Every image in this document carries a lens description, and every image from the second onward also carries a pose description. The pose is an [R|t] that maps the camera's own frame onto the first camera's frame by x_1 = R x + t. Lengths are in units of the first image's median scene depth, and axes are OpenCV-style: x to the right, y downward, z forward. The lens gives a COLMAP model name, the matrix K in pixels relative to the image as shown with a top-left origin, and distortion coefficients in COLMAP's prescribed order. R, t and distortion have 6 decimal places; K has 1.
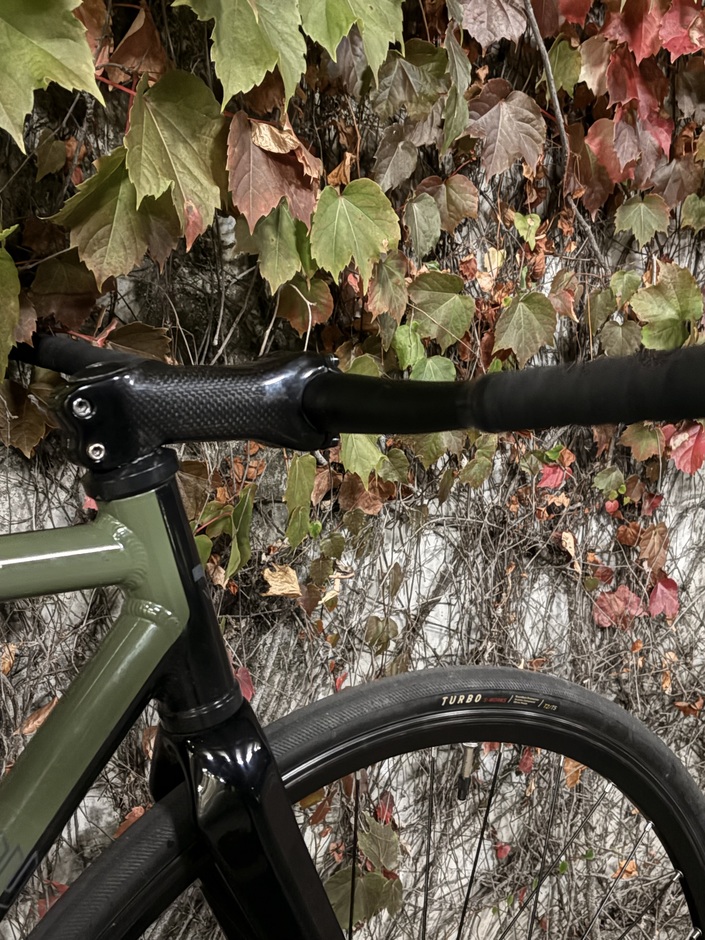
lens RADIAL K [[1149.8, 0, 352.8], [0, 1149.8, 473.6], [0, 0, 1]] dist [0.147123, 0.000000]
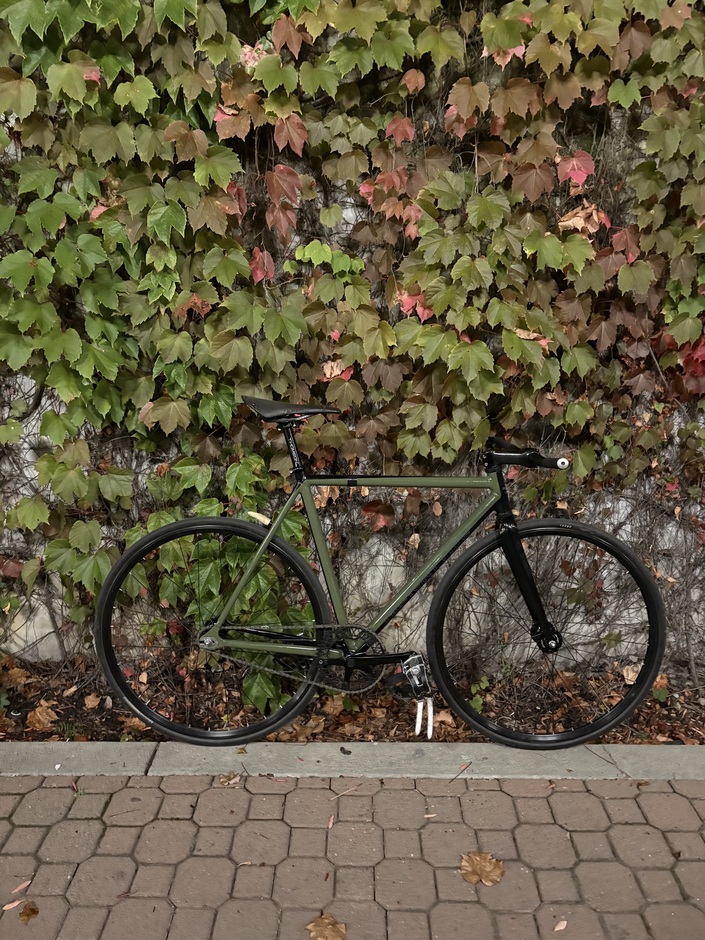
lens RADIAL K [[711.8, 0, 352.3], [0, 711.8, 470.4], [0, 0, 1]] dist [0.001420, 0.000349]
pose [[0.819352, 0.102409, -0.564070, 0.621977], [-0.102058, 0.994255, 0.032264, -0.018647], [0.564134, 0.031132, 0.825096, -1.154467]]
